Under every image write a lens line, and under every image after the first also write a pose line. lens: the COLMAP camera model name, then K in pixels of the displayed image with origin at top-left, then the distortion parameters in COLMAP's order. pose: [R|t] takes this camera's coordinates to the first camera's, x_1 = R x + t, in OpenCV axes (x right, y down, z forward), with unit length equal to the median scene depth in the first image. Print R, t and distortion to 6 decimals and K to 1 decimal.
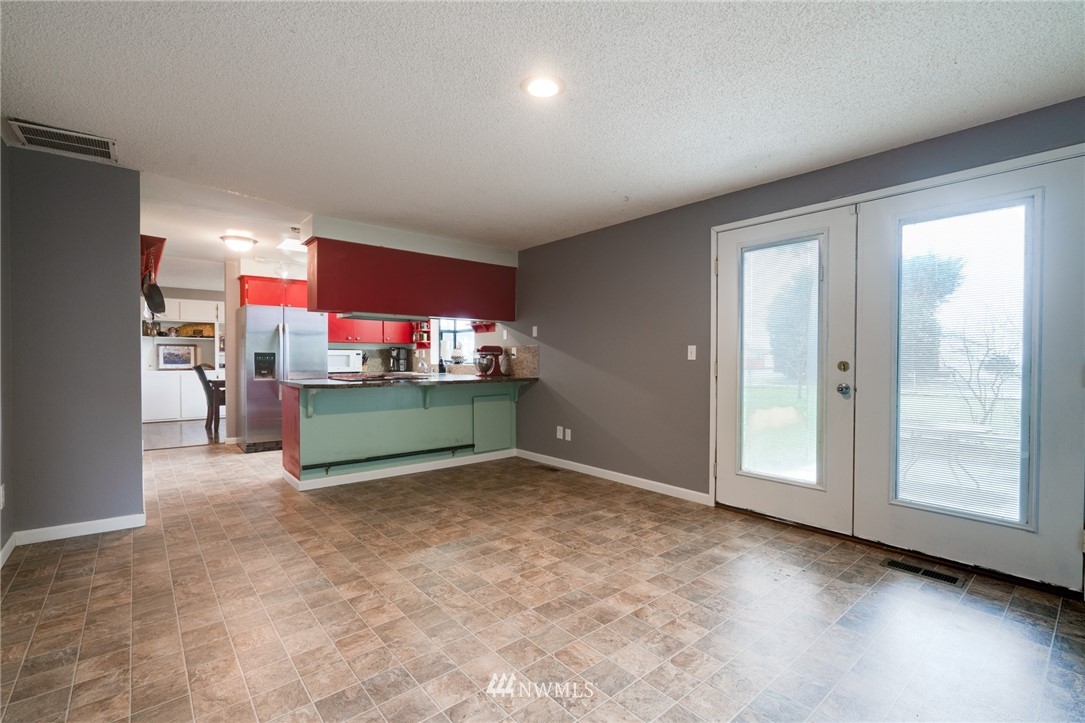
lens RADIAL K [[493.4, 0, 542.9], [0, 493.4, 367.4], [0, 0, 1]] dist [-0.009161, 0.003641]
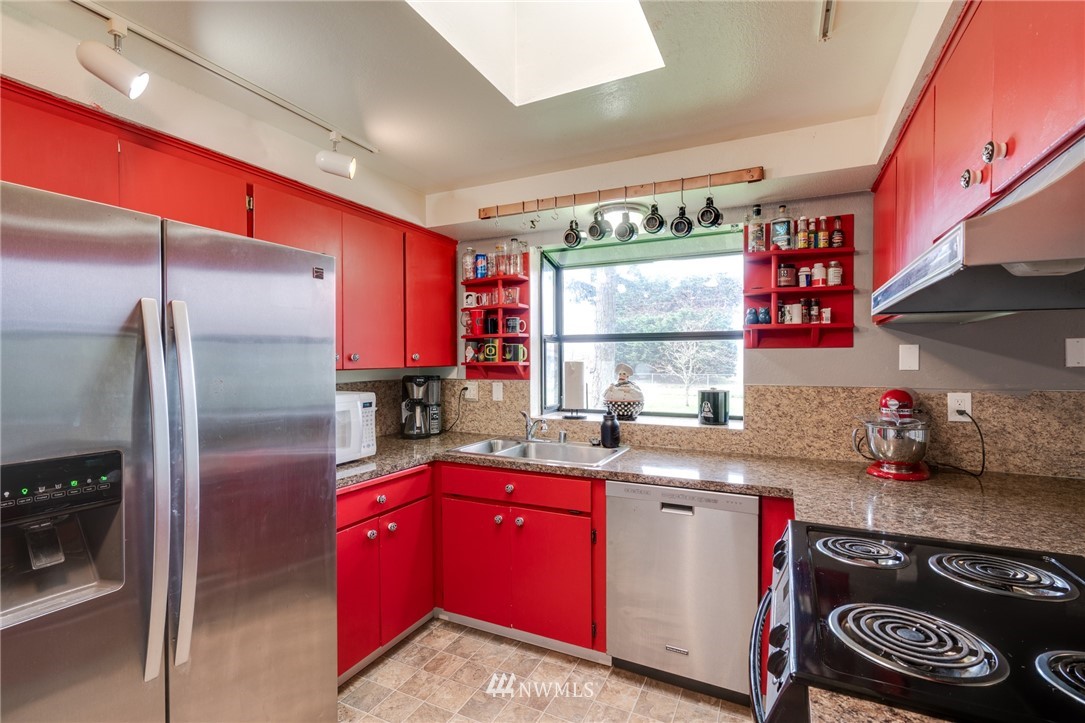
lens RADIAL K [[493.4, 0, 542.8], [0, 493.4, 366.4], [0, 0, 1]] dist [-0.009161, 0.003641]
pose [[0.912812, -0.008313, 0.408295, -1.318750], [0.009848, 0.999950, -0.001657, -0.168104], [-0.408260, 0.005533, 0.912849, 2.120758]]
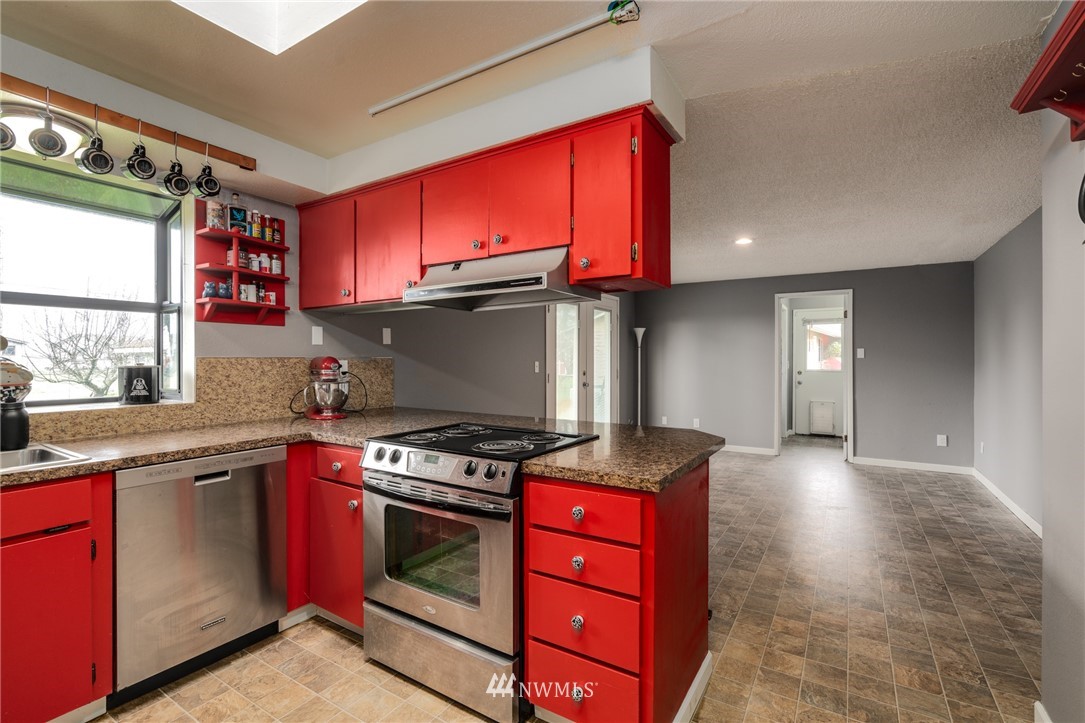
lens RADIAL K [[493.4, 0, 548.3], [0, 493.4, 360.5], [0, 0, 1]] dist [-0.009161, 0.003641]
pose [[-0.321600, -0.004378, 0.946866, -1.768215], [0.018598, 0.999767, 0.010939, -0.112700], [-0.946693, 0.021127, -0.321443, 2.568443]]
